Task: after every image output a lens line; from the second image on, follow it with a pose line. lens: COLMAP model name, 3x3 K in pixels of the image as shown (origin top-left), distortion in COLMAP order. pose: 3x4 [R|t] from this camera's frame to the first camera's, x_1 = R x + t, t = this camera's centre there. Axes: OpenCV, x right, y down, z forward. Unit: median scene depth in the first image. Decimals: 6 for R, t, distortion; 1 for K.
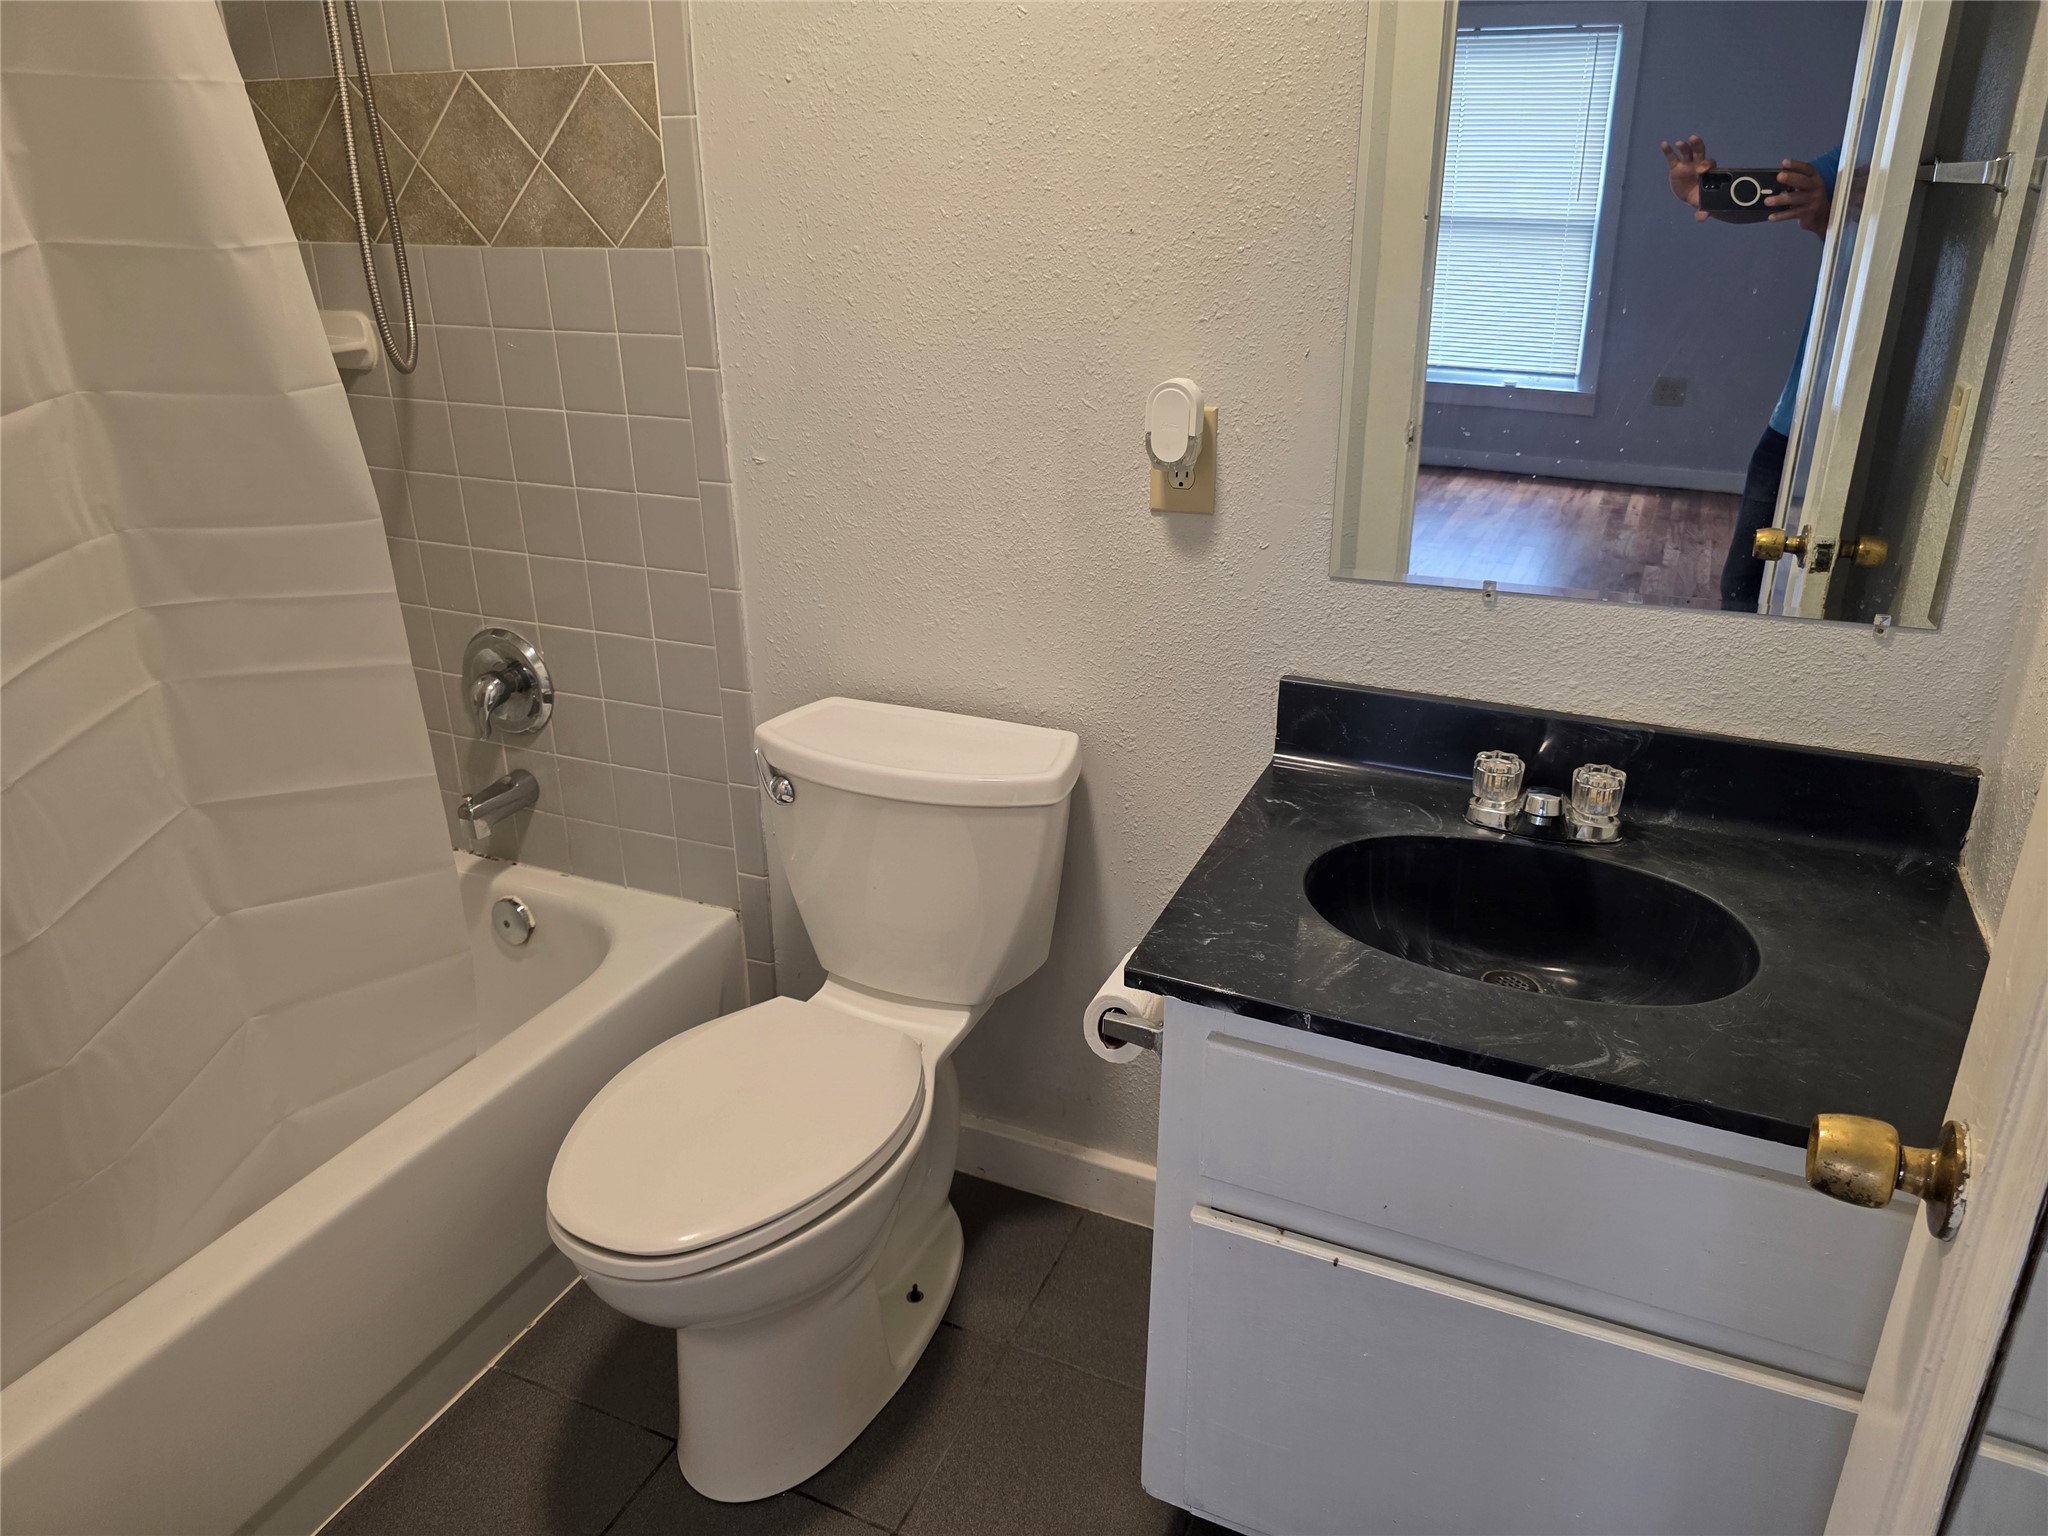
lens RADIAL K [[1386.0, 0, 1000.4], [0, 1386.0, 728.0], [0, 0, 1]] dist [0.051059, -0.041350]
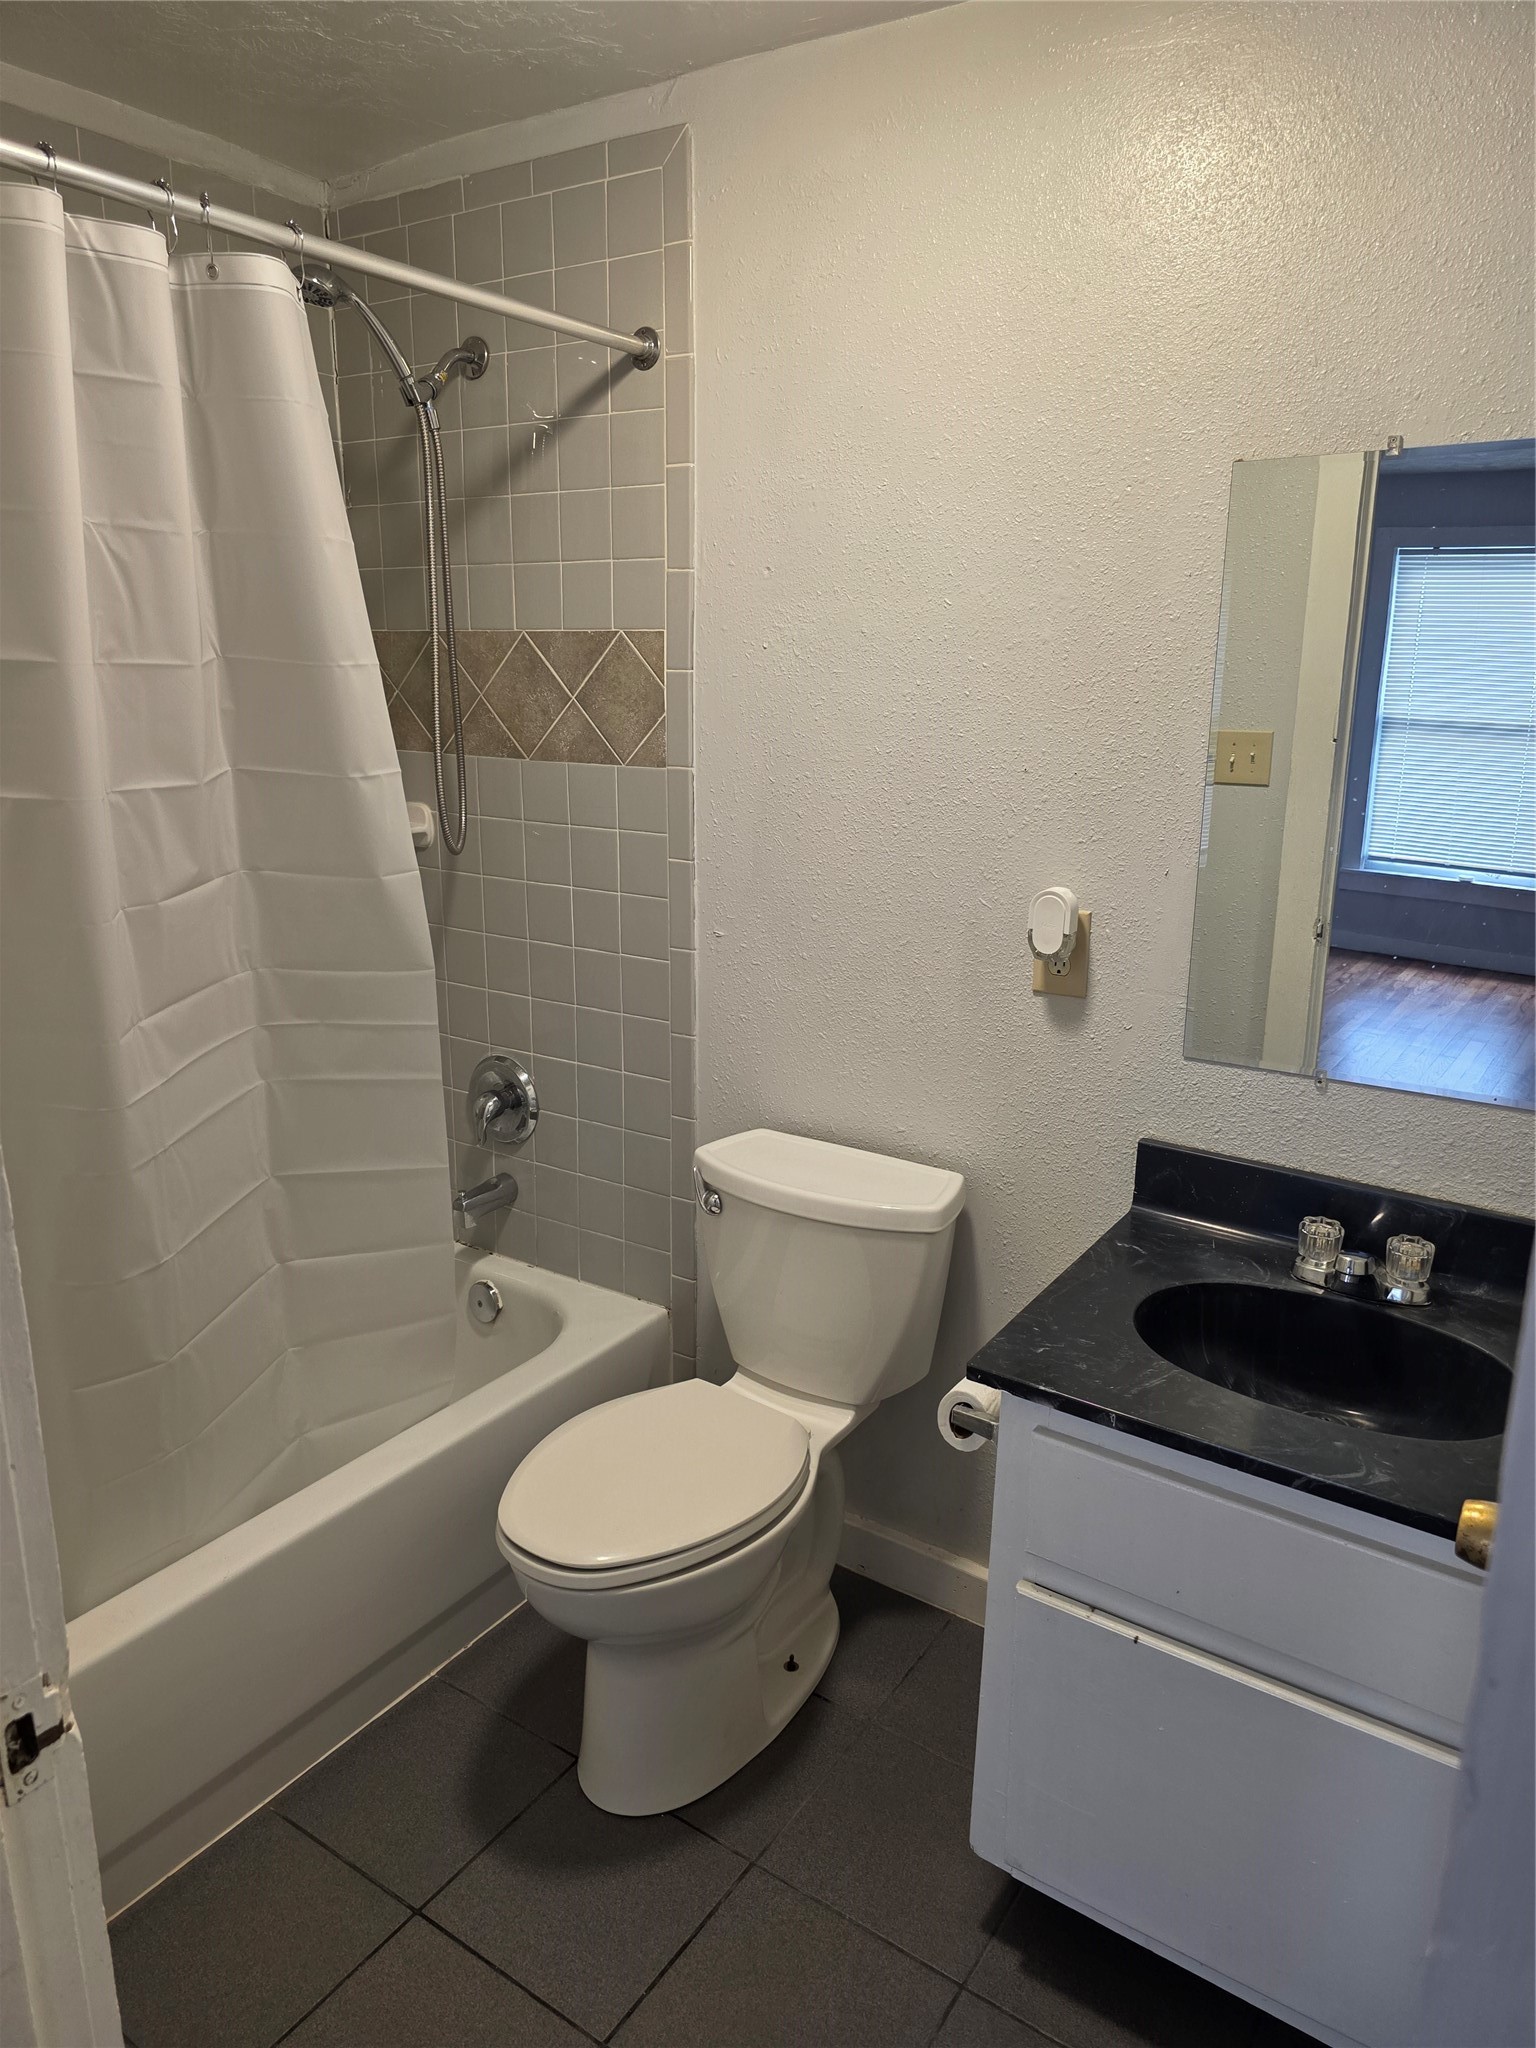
lens RADIAL K [[1386.0, 0, 771.3], [0, 1386.0, 934.8], [0, 0, 1]] dist [0.051059, -0.041350]
pose [[0.988323, 0.050533, -0.143750, 0.057239], [-0.074994, 0.982551, -0.170207, 0.017409], [0.132641, 0.178999, 0.974867, -0.223098]]
